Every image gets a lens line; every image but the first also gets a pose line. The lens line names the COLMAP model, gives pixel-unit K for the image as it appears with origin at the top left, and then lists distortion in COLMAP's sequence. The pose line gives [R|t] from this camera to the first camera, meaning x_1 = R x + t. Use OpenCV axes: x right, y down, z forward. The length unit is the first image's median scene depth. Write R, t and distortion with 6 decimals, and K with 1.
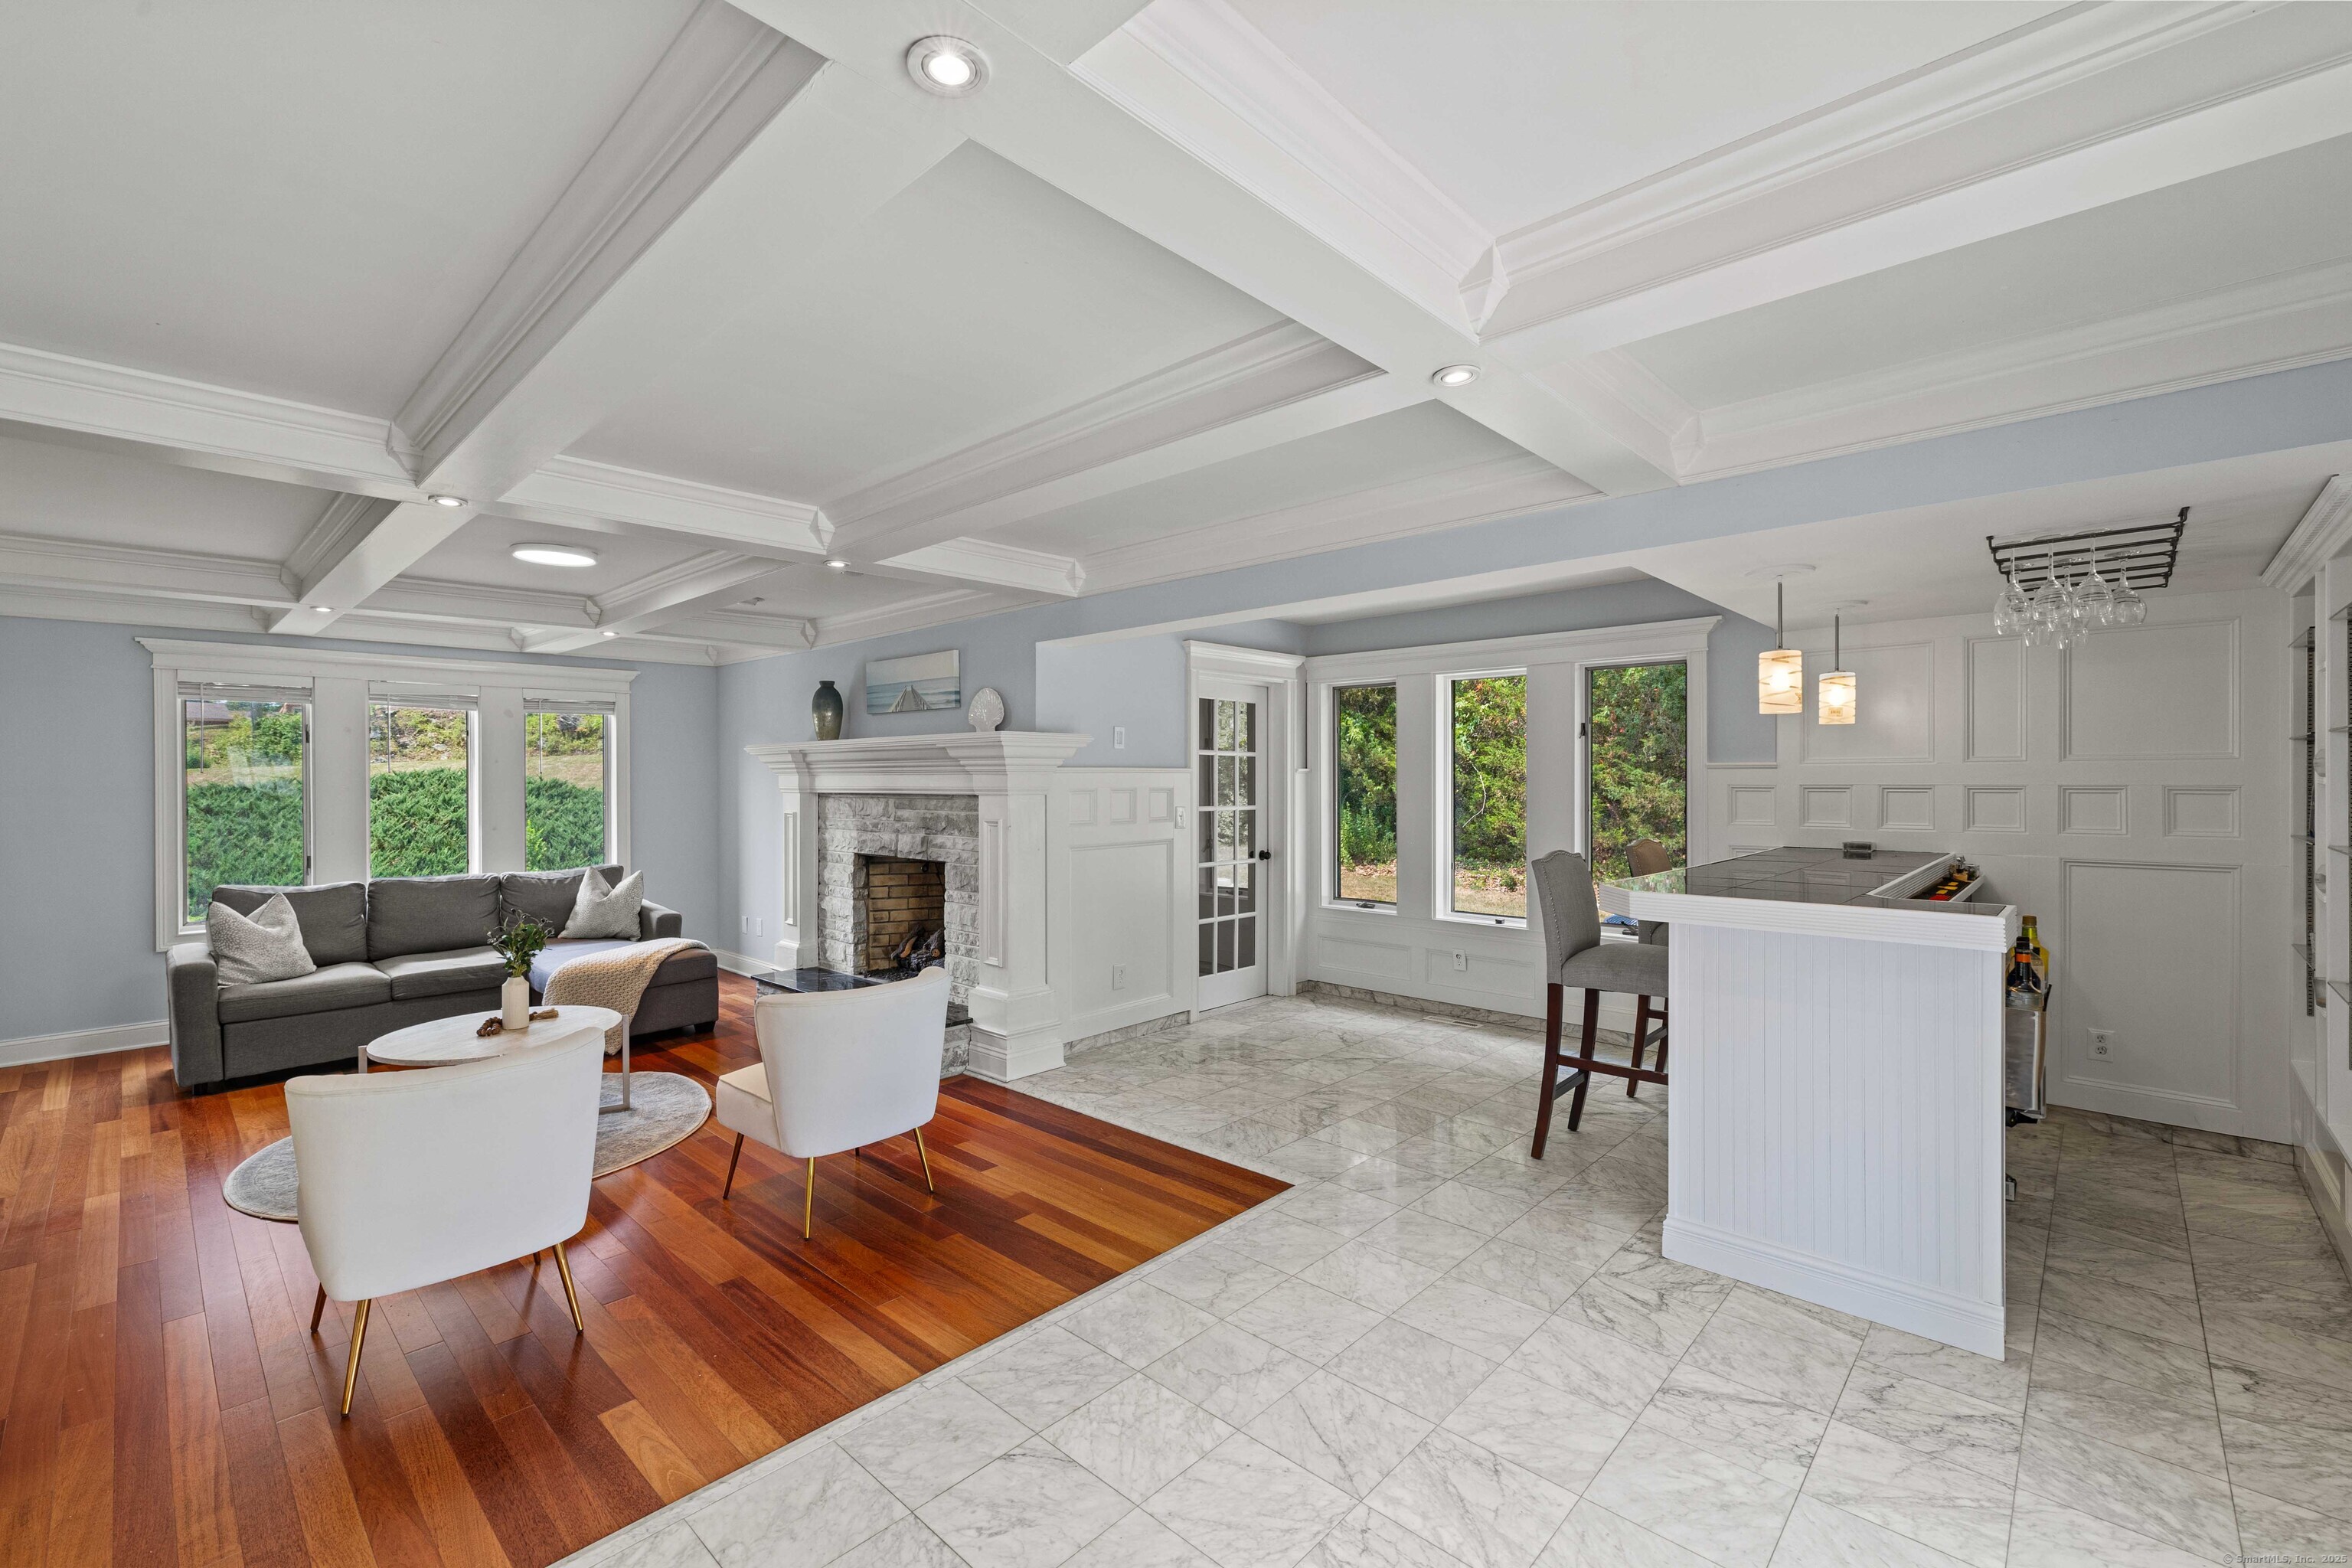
lens RADIAL K [[1002.0, 0, 1167.9], [0, 1002.0, 779.7], [0, 0, 1]] dist [0.004969, -0.001021]
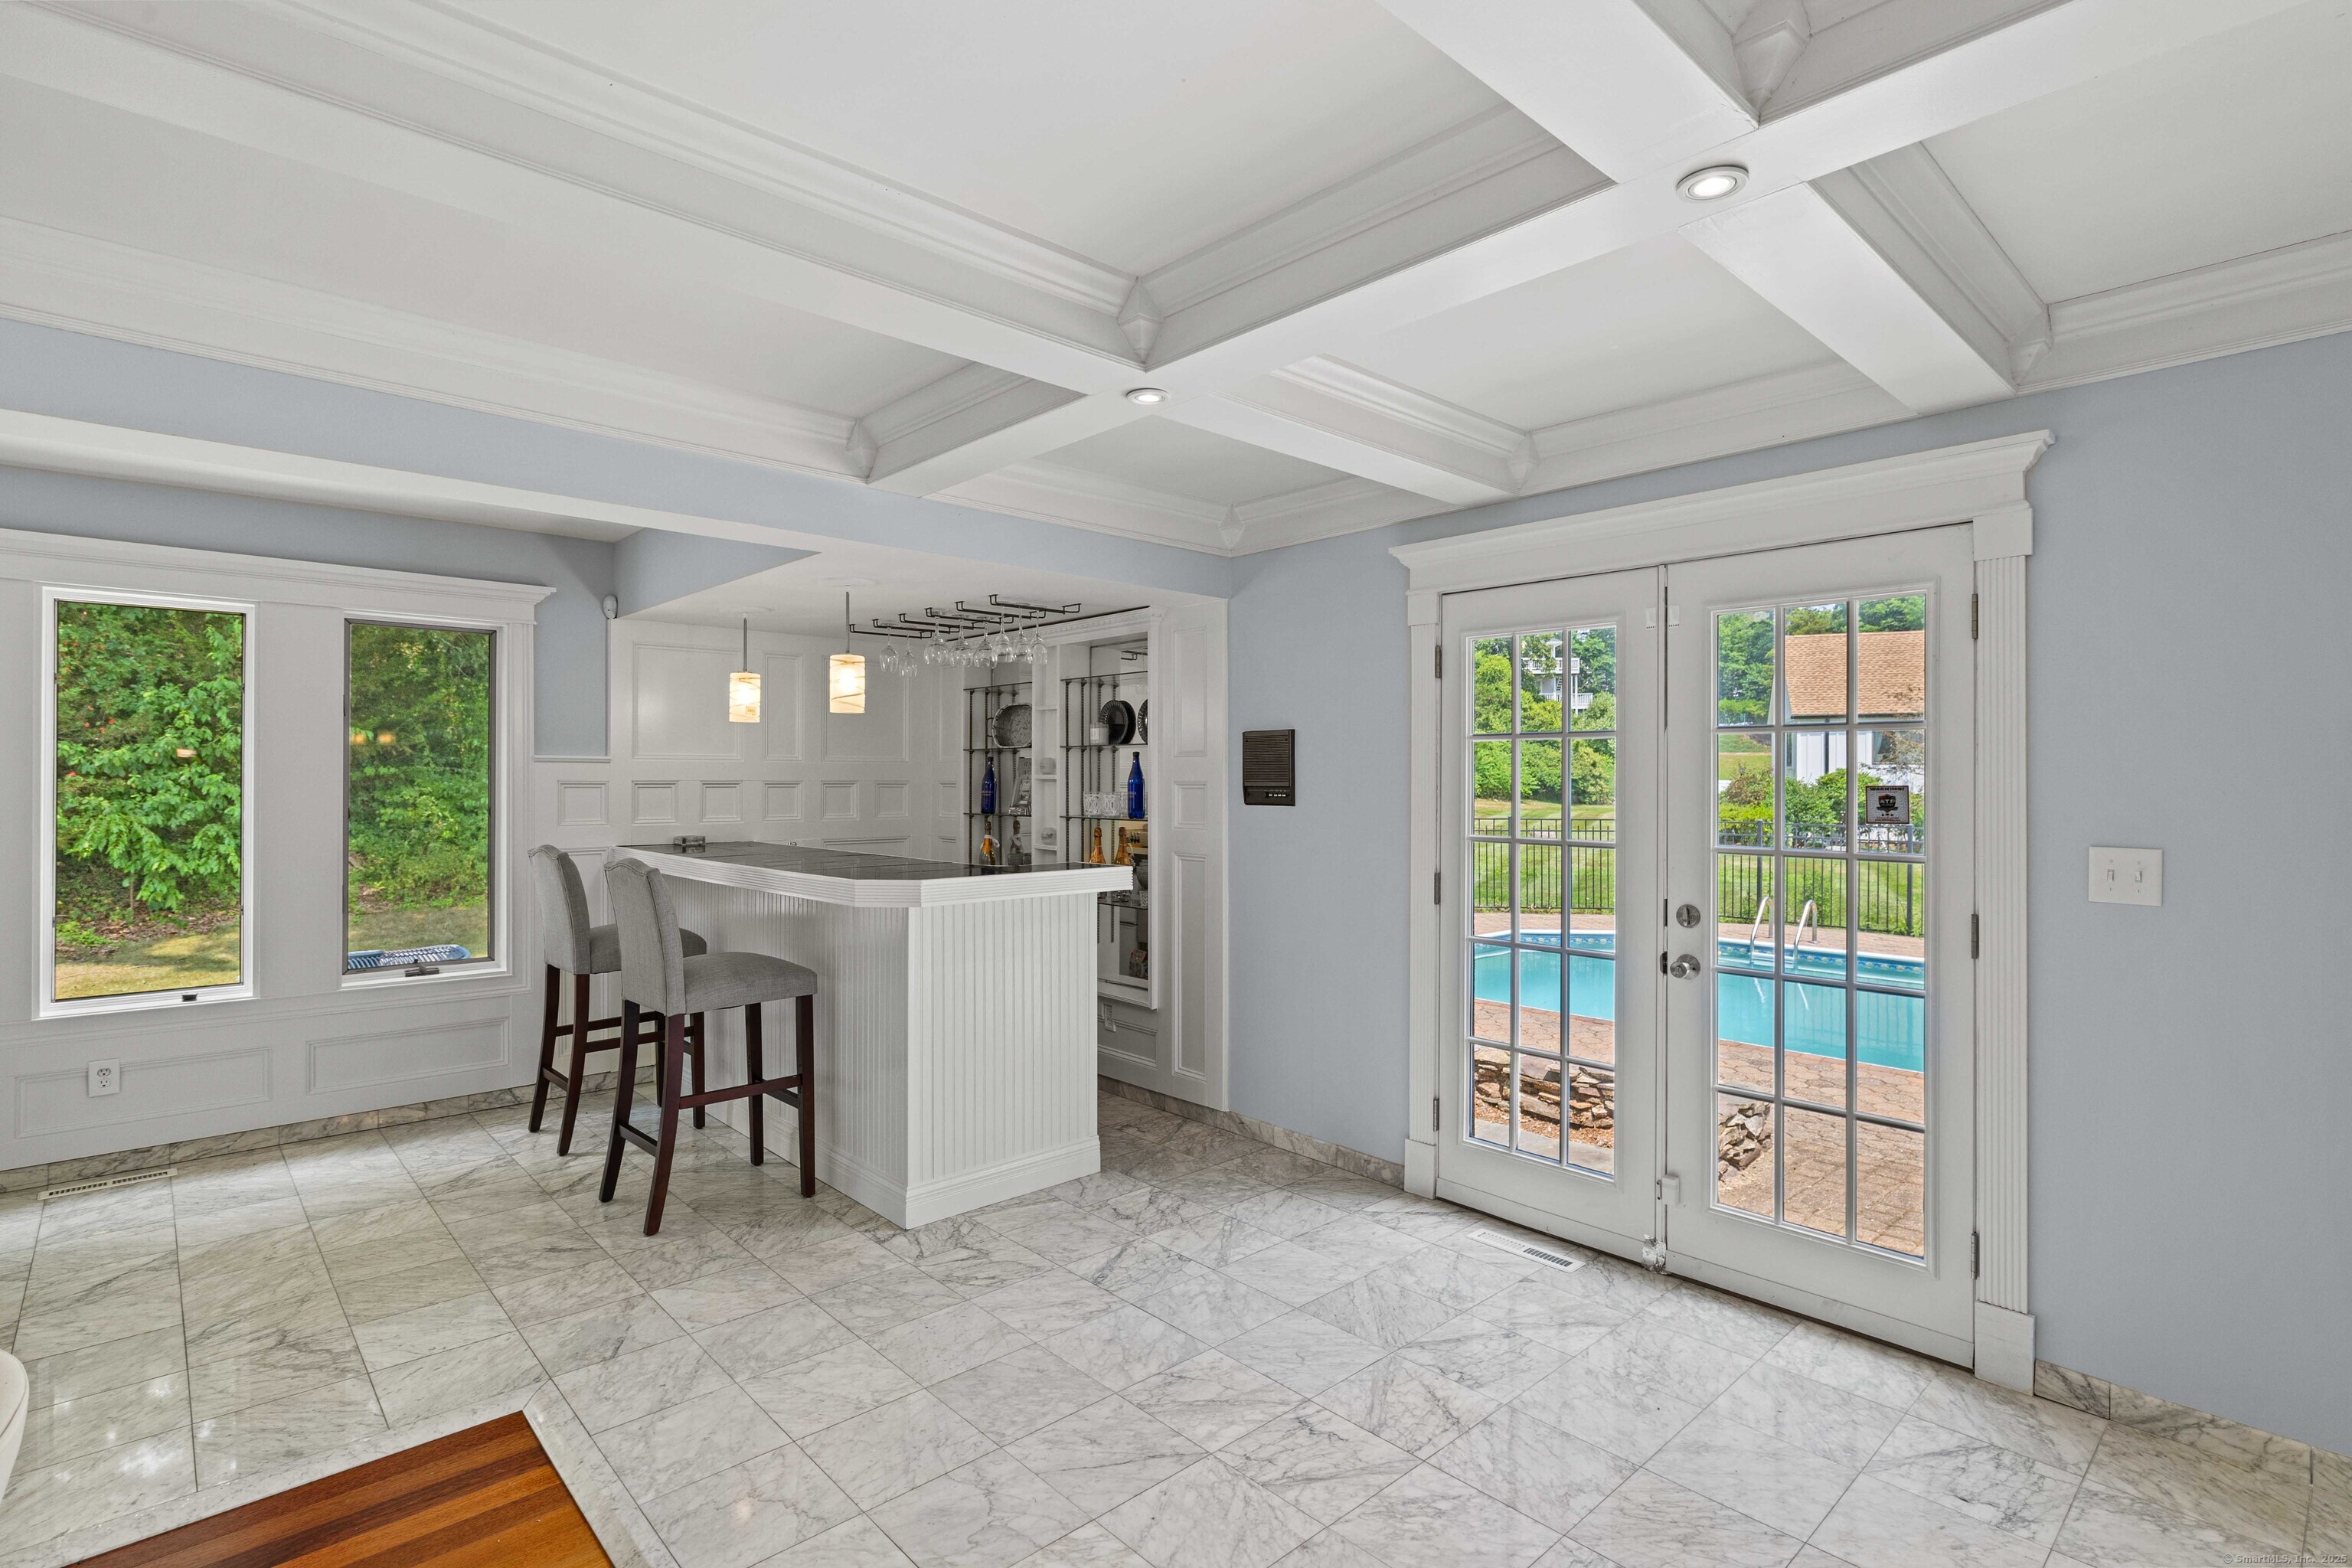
lens RADIAL K [[1129.0, 0, 1193.4], [0, 1129.0, 773.5], [0, 0, 1]] dist [-0.003429, 0.001088]
pose [[0.059175, 0.006230, 0.998228, -0.387558], [-0.000971, 0.999980, -0.006183, 0.004238], [-0.998247, -0.000604, 0.059180, 0.368952]]
